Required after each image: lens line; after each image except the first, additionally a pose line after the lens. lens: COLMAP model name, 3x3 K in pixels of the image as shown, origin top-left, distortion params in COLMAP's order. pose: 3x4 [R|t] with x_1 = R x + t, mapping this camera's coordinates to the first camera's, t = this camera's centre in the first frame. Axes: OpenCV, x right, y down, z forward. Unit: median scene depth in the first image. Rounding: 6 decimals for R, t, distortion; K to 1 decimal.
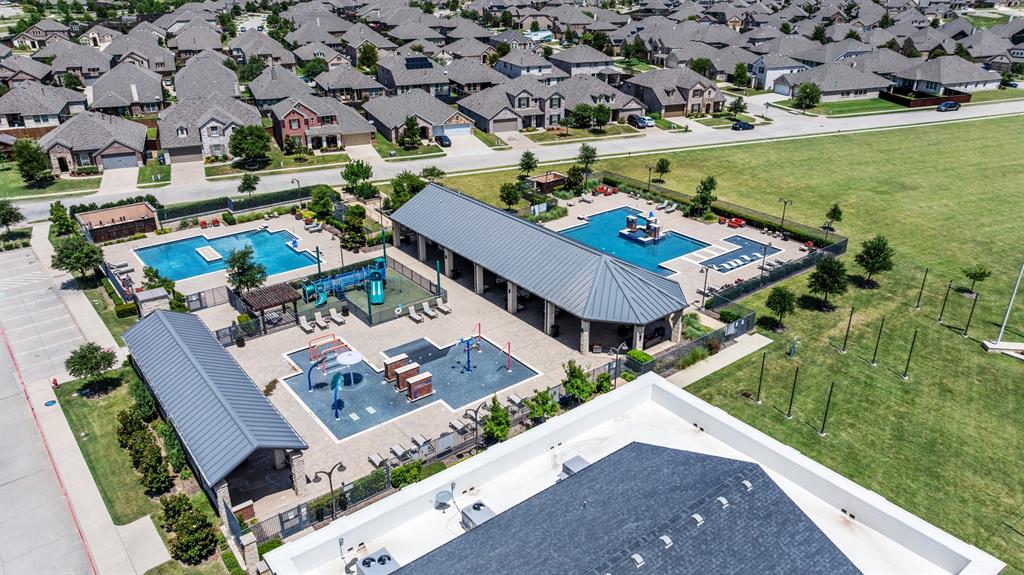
lens RADIAL K [[720.4, 0, 512.0], [0, 720.4, 287.5], [0, 0, 1]] dist [-0.072742, 0.071776]
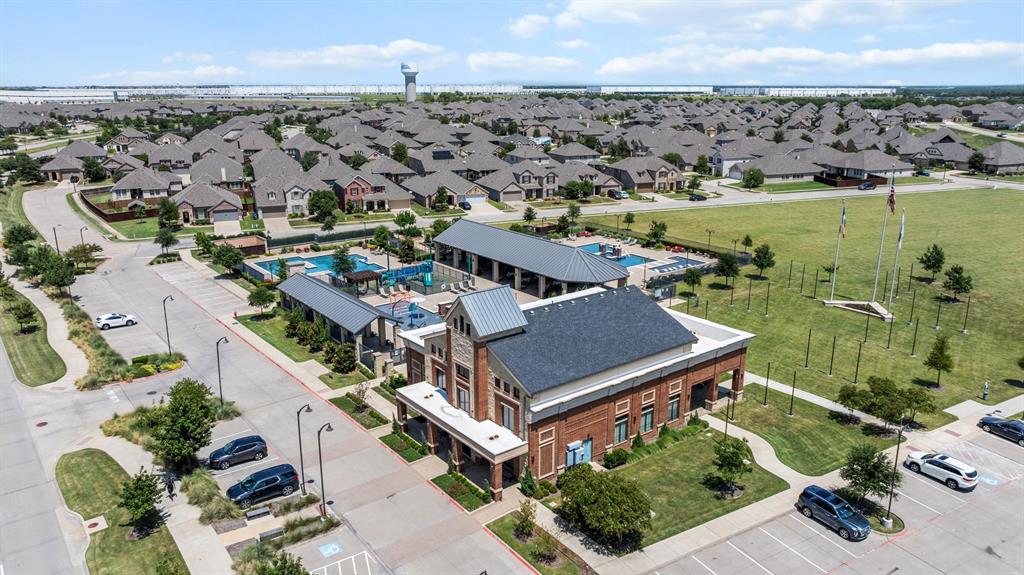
lens RADIAL K [[720.4, 0, 512.0], [0, 720.4, 287.5], [0, 0, 1]] dist [-0.072742, 0.071776]
pose [[0.999972, -0.001523, -0.007345, -0.000667], [0.000369, 0.987977, -0.154603, 0.137760], [0.007492, 0.154596, 0.987949, -0.260013]]
